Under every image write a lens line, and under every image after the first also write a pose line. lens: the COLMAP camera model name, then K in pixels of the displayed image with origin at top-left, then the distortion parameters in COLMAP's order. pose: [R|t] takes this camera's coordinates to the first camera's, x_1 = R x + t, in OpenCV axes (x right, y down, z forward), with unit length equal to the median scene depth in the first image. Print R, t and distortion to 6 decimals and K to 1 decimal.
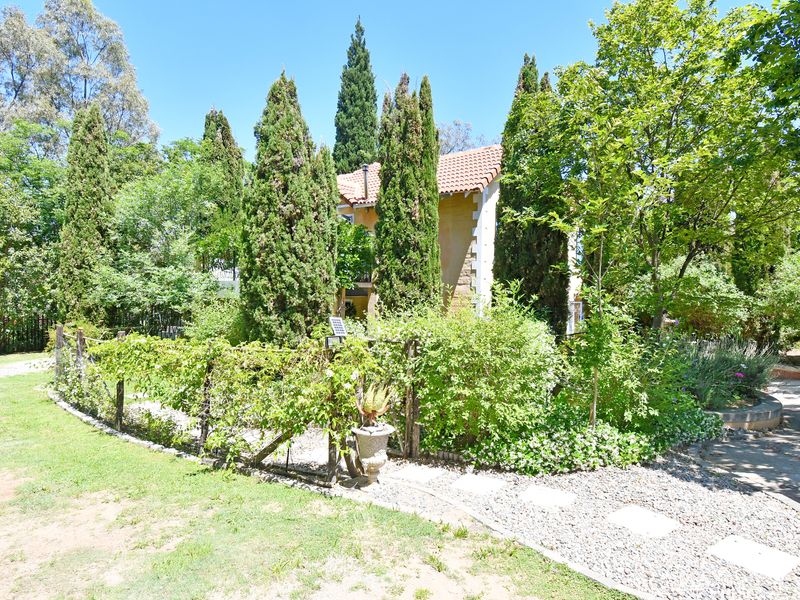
lens RADIAL K [[492.9, 0, 400.9], [0, 492.9, 297.8], [0, 0, 1]] dist [0.020371, 0.000453]
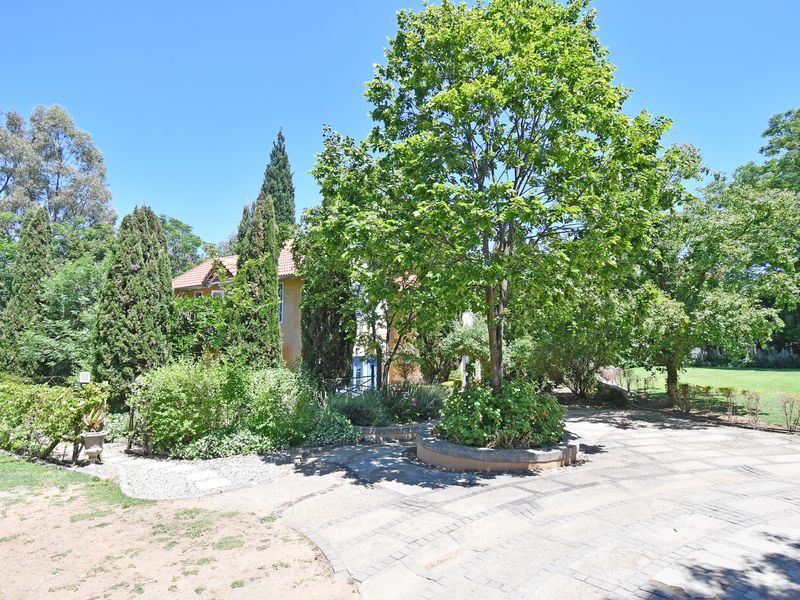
lens RADIAL K [[450.5, 0, 398.6], [0, 450.5, 300.7], [0, 0, 1]] dist [-0.002693, 0.000577]
pose [[0.999029, -0.004390, 0.043831, 0.552227], [0.008560, 0.995401, -0.095417, -0.032300], [-0.043210, 0.095700, 0.994472, -0.417458]]
